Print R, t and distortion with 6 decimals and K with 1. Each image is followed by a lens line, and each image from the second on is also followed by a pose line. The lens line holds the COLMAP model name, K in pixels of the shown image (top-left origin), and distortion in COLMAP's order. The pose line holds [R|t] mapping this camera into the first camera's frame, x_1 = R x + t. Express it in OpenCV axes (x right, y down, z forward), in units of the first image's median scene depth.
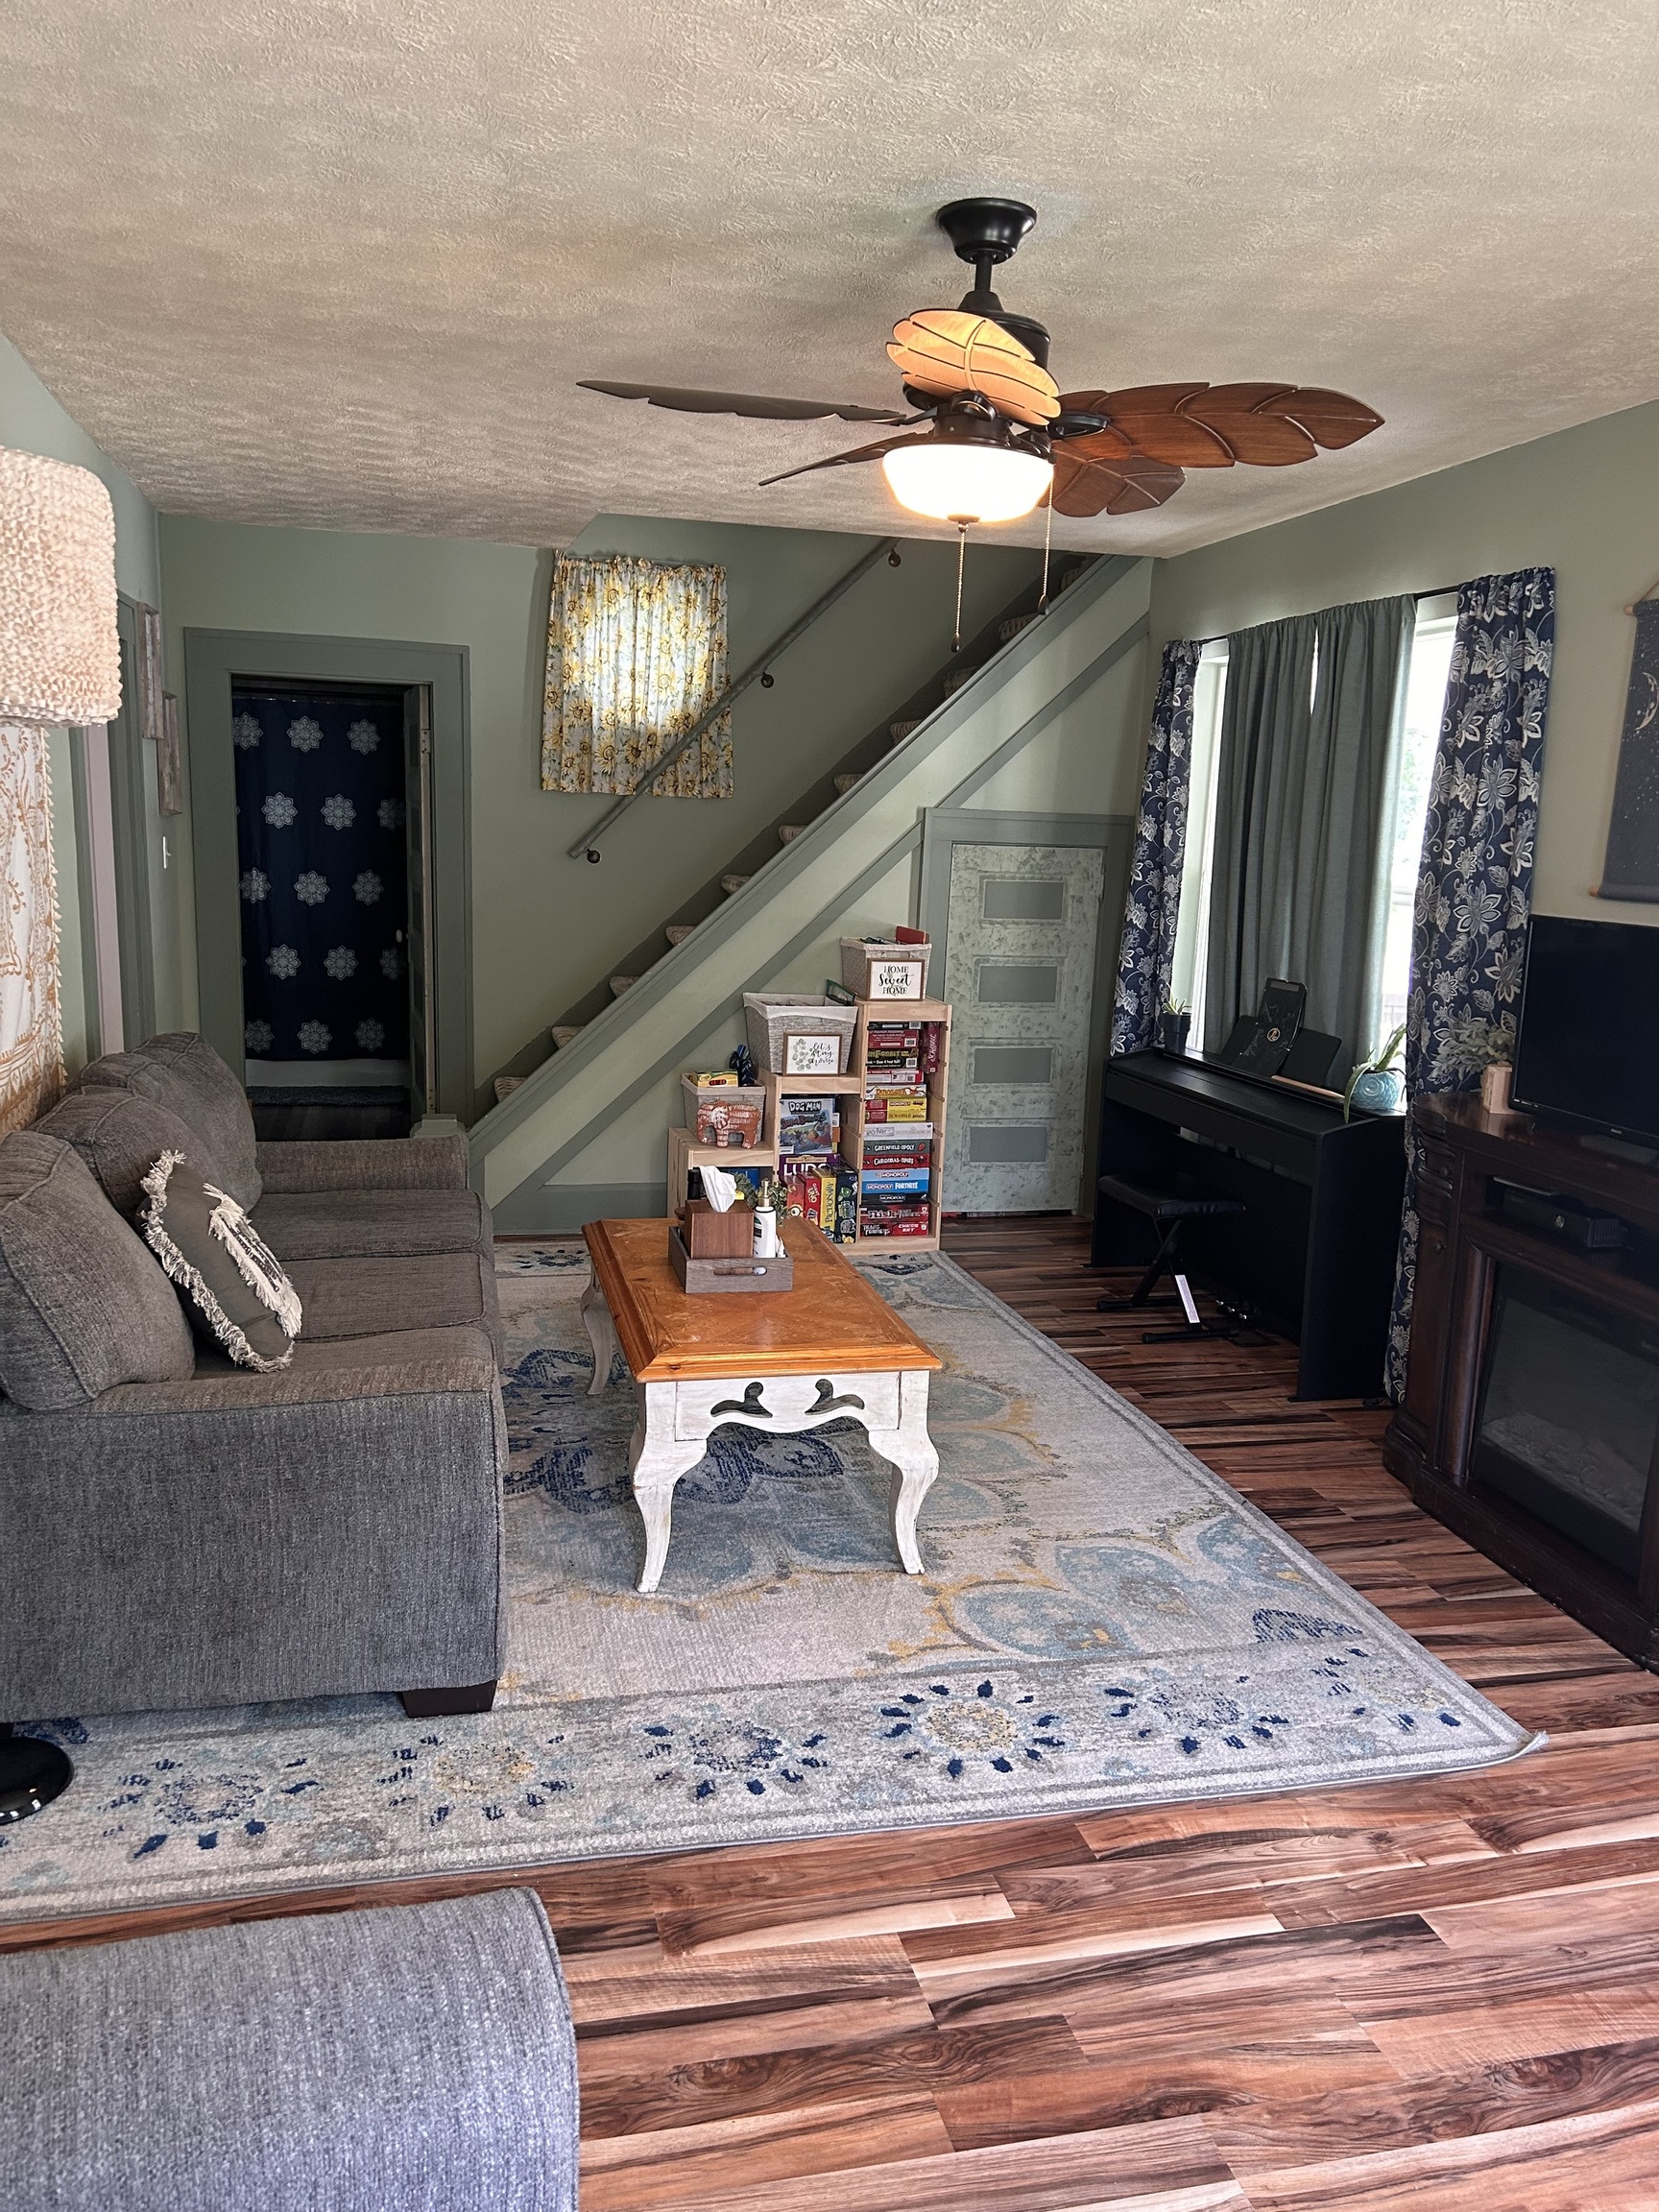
lens RADIAL K [[1671.9, 0, 820.1], [0, 1671.9, 1105.5], [0, 0, 1]] dist [0.077365, -0.001083]
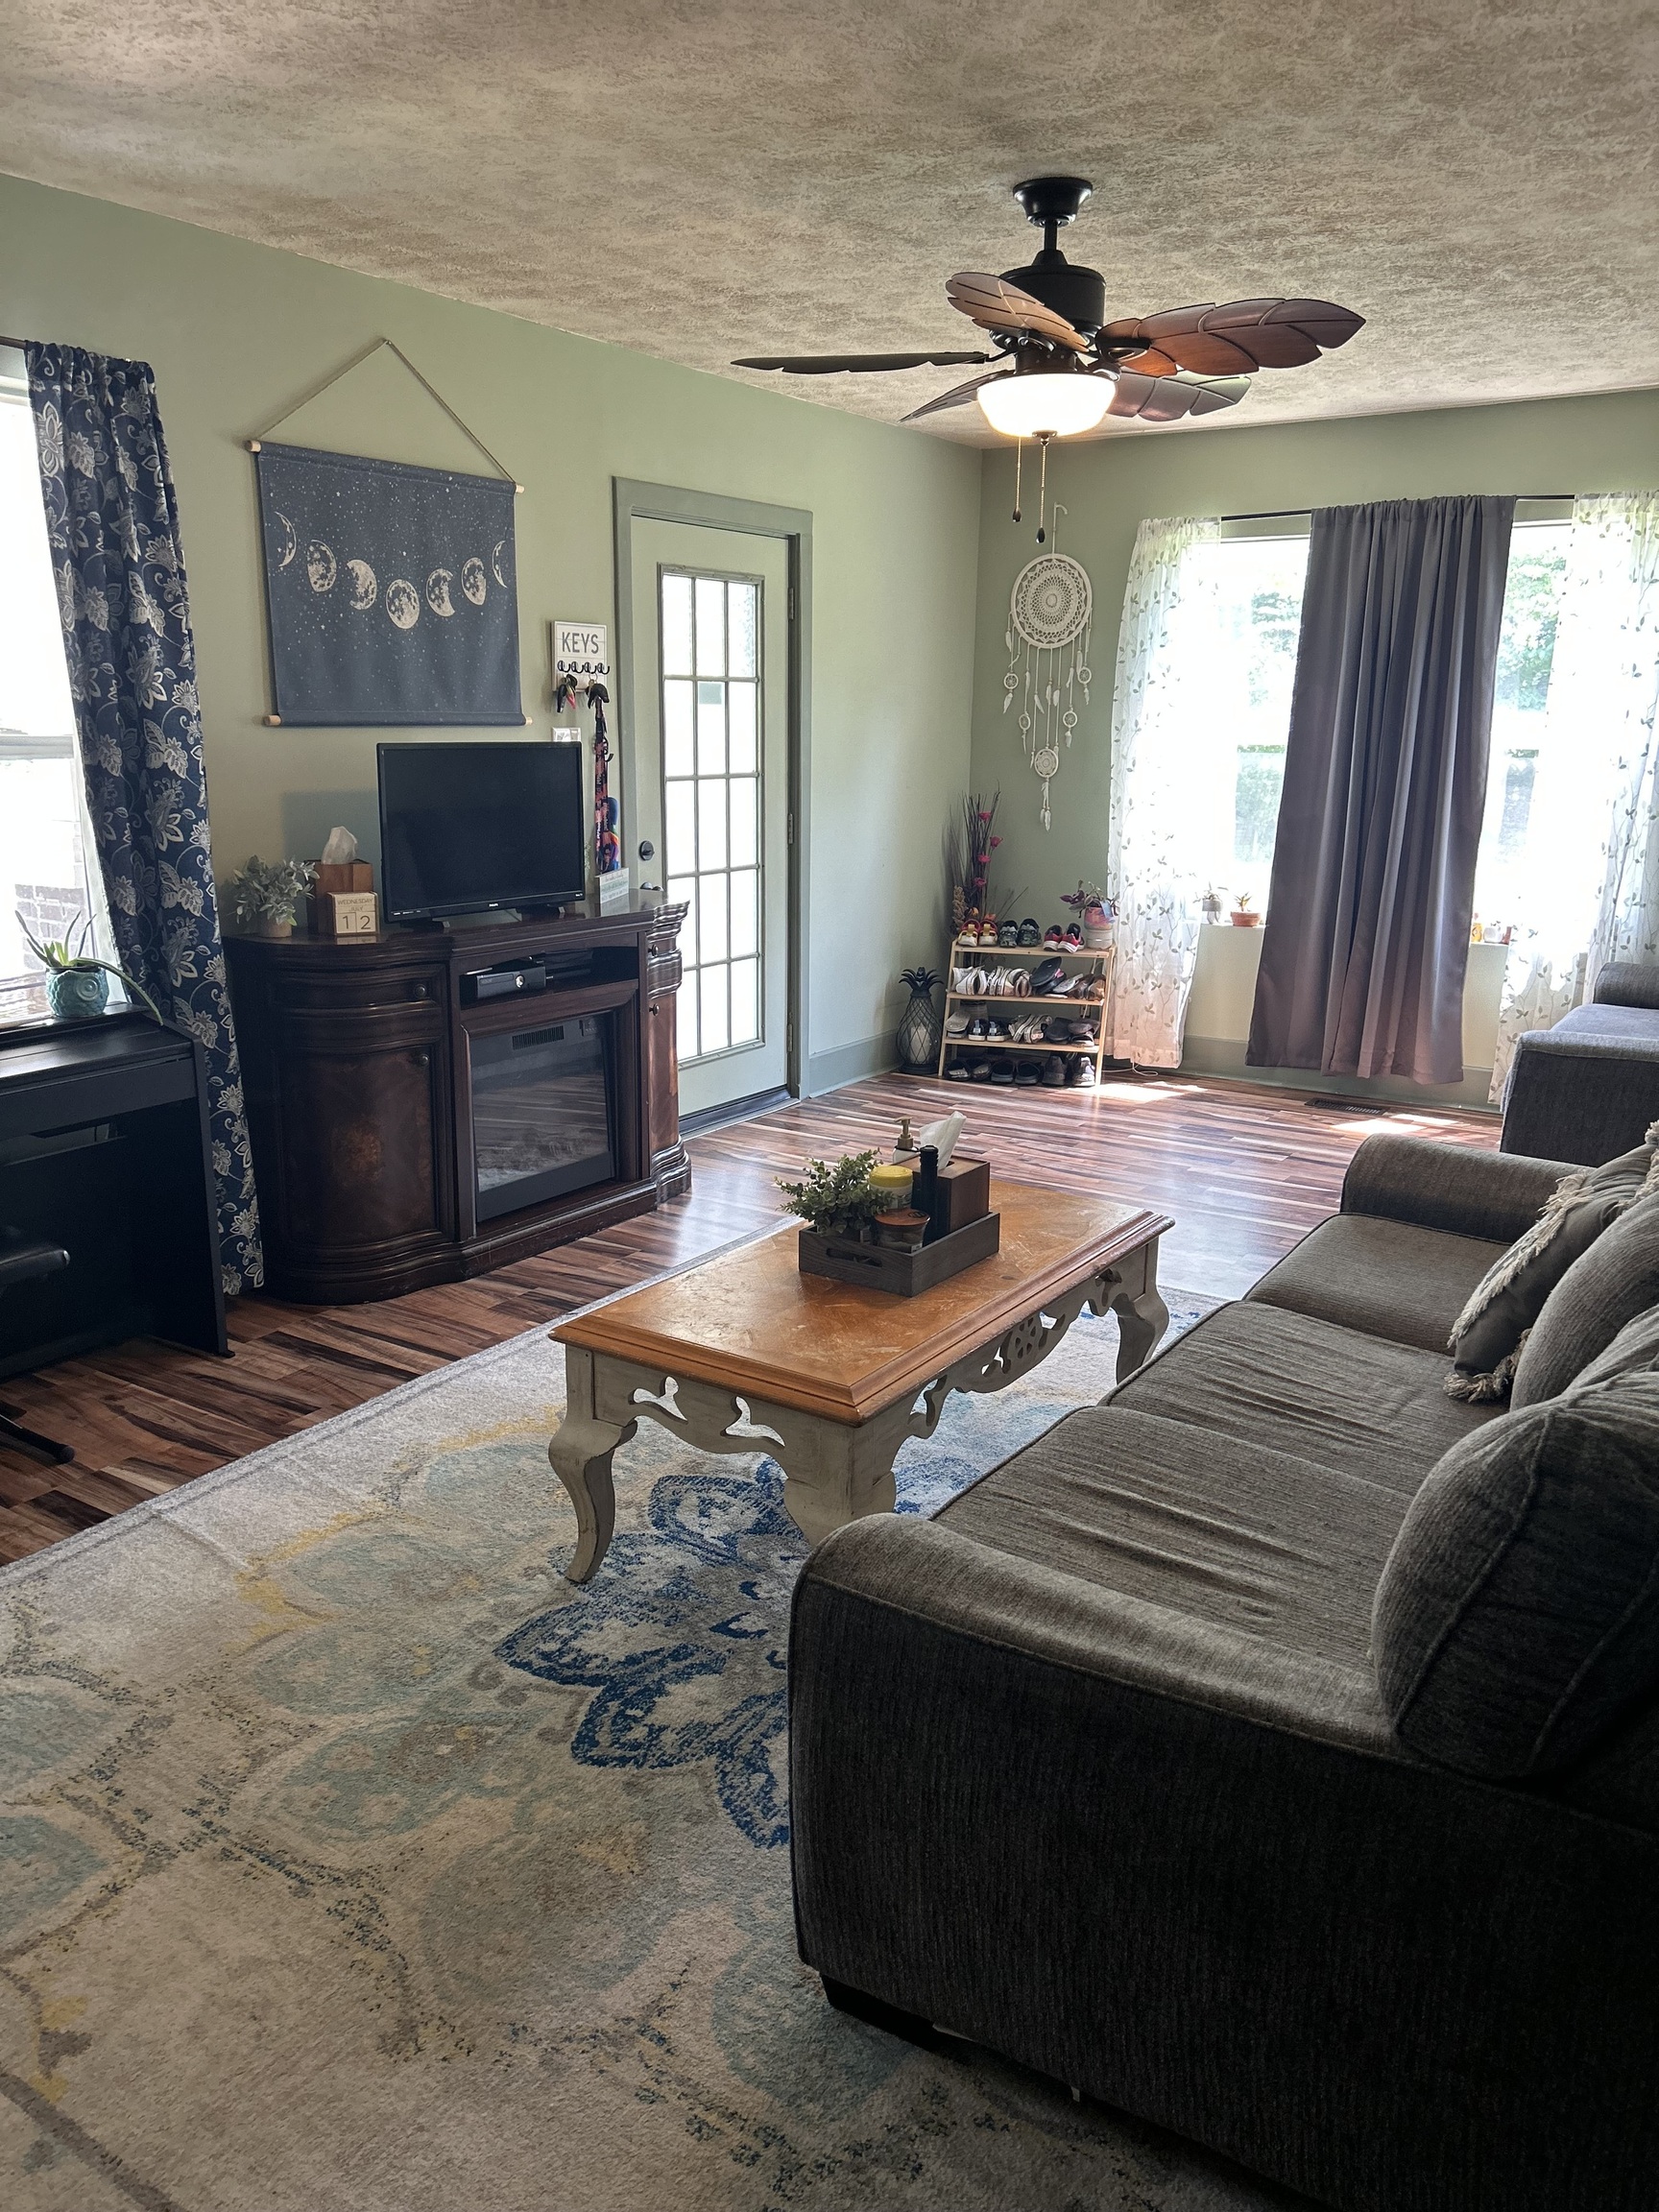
lens RADIAL K [[1671.9, 0, 820.1], [0, 1671.9, 1105.5], [0, 0, 1]] dist [0.077365, -0.001083]
pose [[-0.686120, -0.208045, 0.697106, -0.508245], [0.090538, 0.926367, 0.365577, -0.233388], [-0.721833, 0.313944, -0.616763, 1.332667]]
